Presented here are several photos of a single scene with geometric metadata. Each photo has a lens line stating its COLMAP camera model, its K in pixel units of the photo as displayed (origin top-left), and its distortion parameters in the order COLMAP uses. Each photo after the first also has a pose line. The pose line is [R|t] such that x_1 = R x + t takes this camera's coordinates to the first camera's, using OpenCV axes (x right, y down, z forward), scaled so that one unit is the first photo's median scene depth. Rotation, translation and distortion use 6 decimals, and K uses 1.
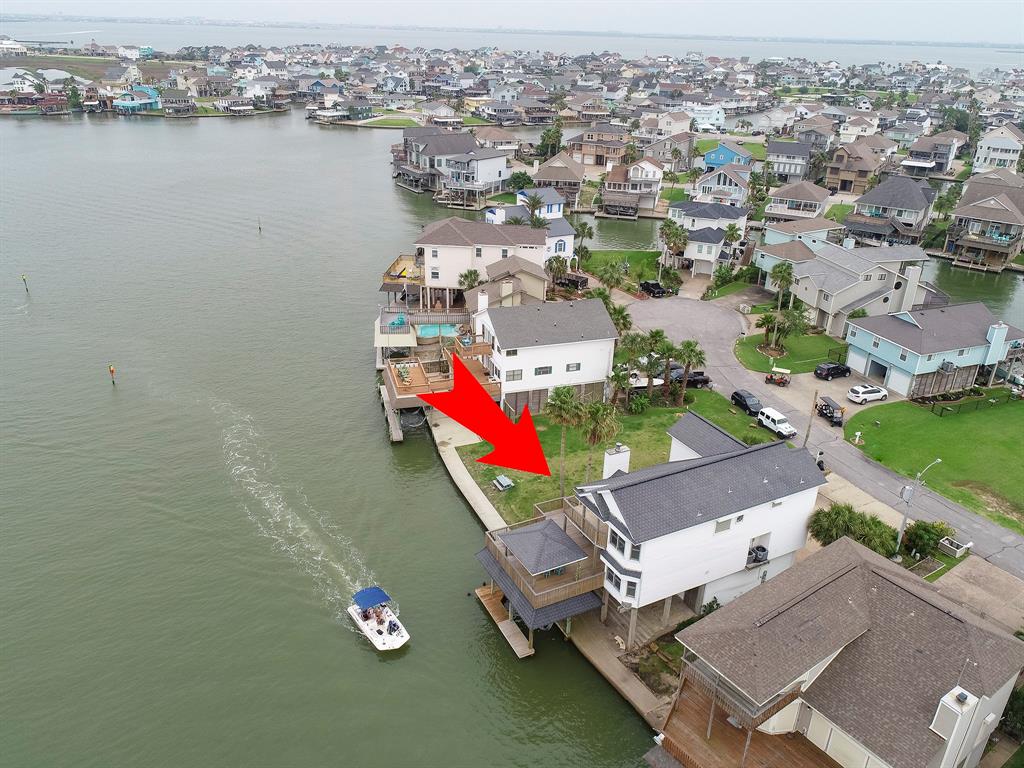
lens RADIAL K [[730.7, 0, 510.9], [0, 730.7, 384.6], [0, 0, 1]] dist [0.001685, 0.000435]
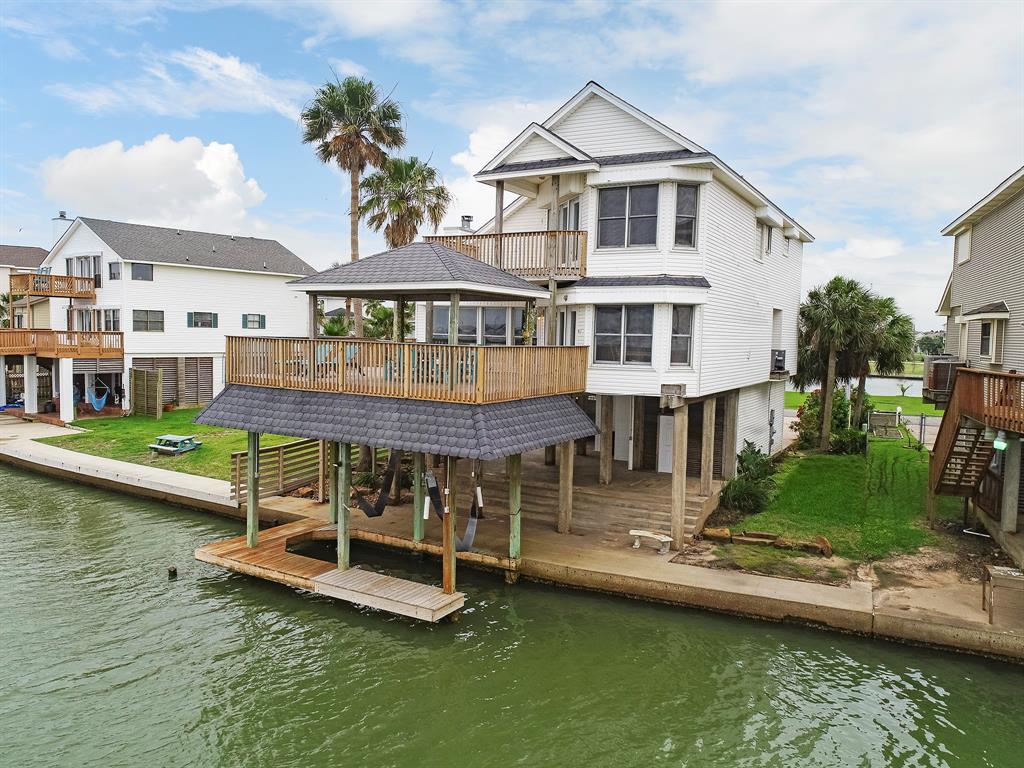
lens RADIAL K [[730.7, 0, 511.4], [0, 730.7, 383.5], [0, 0, 1]] dist [0.001685, 0.000435]
pose [[0.825160, -0.041778, 0.563352, -0.079460], [0.229666, 0.935933, -0.266990, 0.233513], [-0.516105, 0.349692, 0.781889, 0.455757]]
